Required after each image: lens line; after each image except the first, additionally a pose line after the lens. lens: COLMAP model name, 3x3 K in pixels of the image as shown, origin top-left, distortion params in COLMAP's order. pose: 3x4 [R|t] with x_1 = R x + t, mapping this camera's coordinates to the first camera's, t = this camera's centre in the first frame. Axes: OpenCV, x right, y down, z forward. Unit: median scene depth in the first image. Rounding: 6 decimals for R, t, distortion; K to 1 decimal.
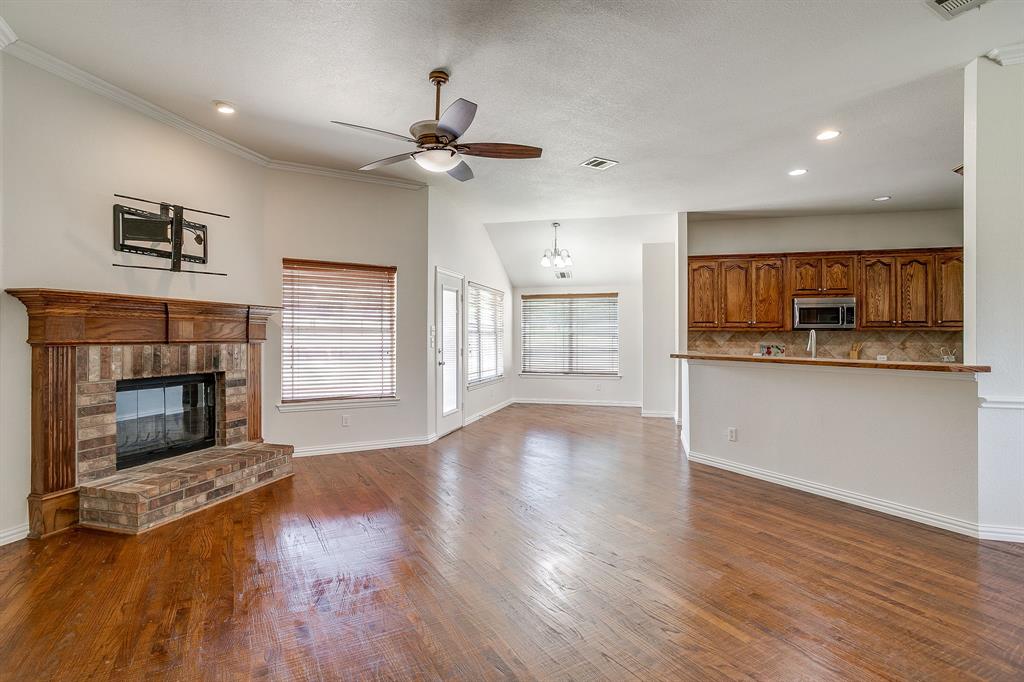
lens RADIAL K [[493.6, 0, 506.3], [0, 493.6, 338.2], [0, 0, 1]] dist [-0.061153, 0.035136]
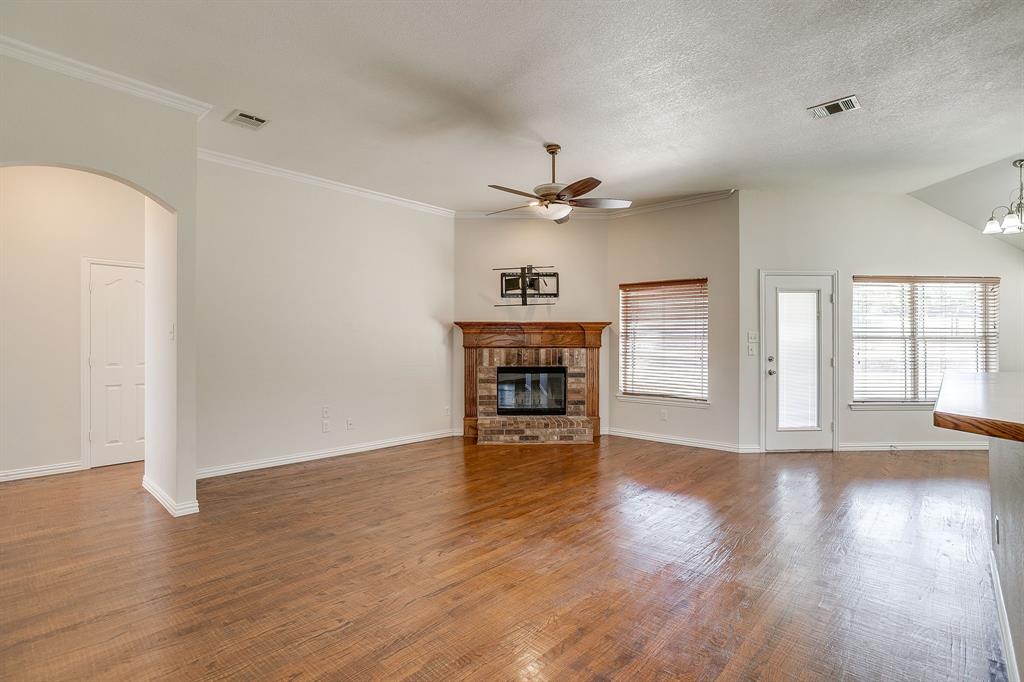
lens RADIAL K [[493.6, 0, 506.3], [0, 493.6, 338.2], [0, 0, 1]] dist [-0.061153, 0.035136]
pose [[0.304802, -0.011569, -0.952346, 0.688697], [-0.003970, 0.999902, -0.013417, 0.000805], [0.952408, 0.007870, 0.304726, 0.289697]]
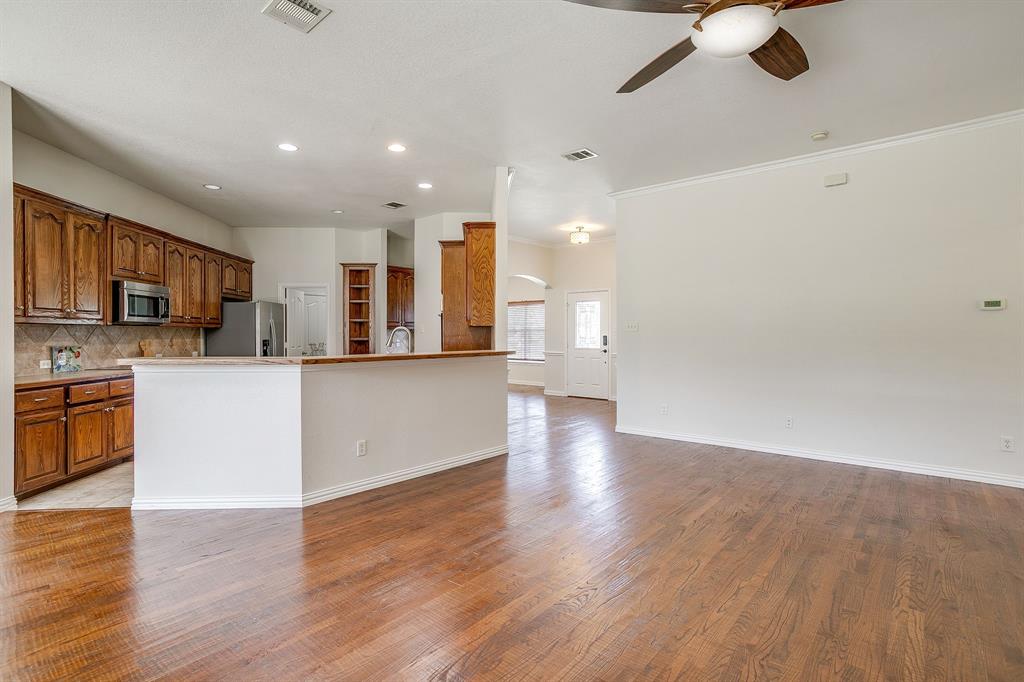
lens RADIAL K [[494.0, 0, 514.0], [0, 494.0, 336.8], [0, 0, 1]] dist [-0.054534, 0.031340]
pose [[-0.344832, -0.008565, 0.938625, -0.374501], [0.002703, 0.999945, 0.010117, -0.004570], [-0.938661, 0.006026, -0.344790, 0.906541]]
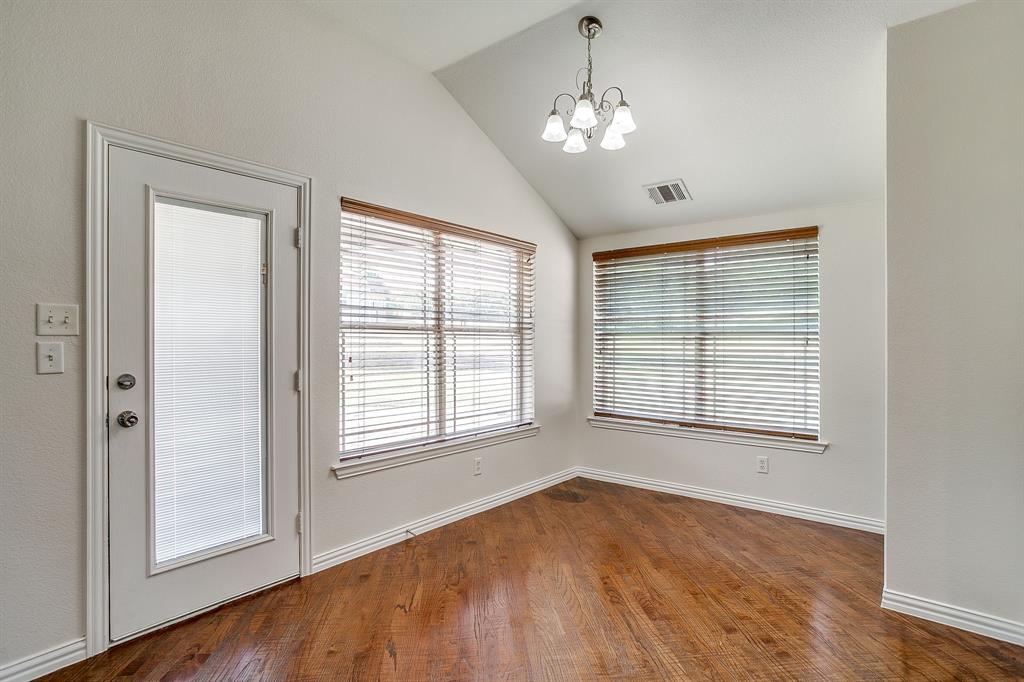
lens RADIAL K [[513.8, 0, 512.0], [0, 513.8, 341.0], [0, 0, 1]] dist [-0.062776, 0.040809]
pose [[0.917051, -0.000873, -0.398769, 0.281382], [-0.000197, 0.999996, -0.002644, -0.001228], [0.398770, 0.002504, 0.917048, 0.932580]]
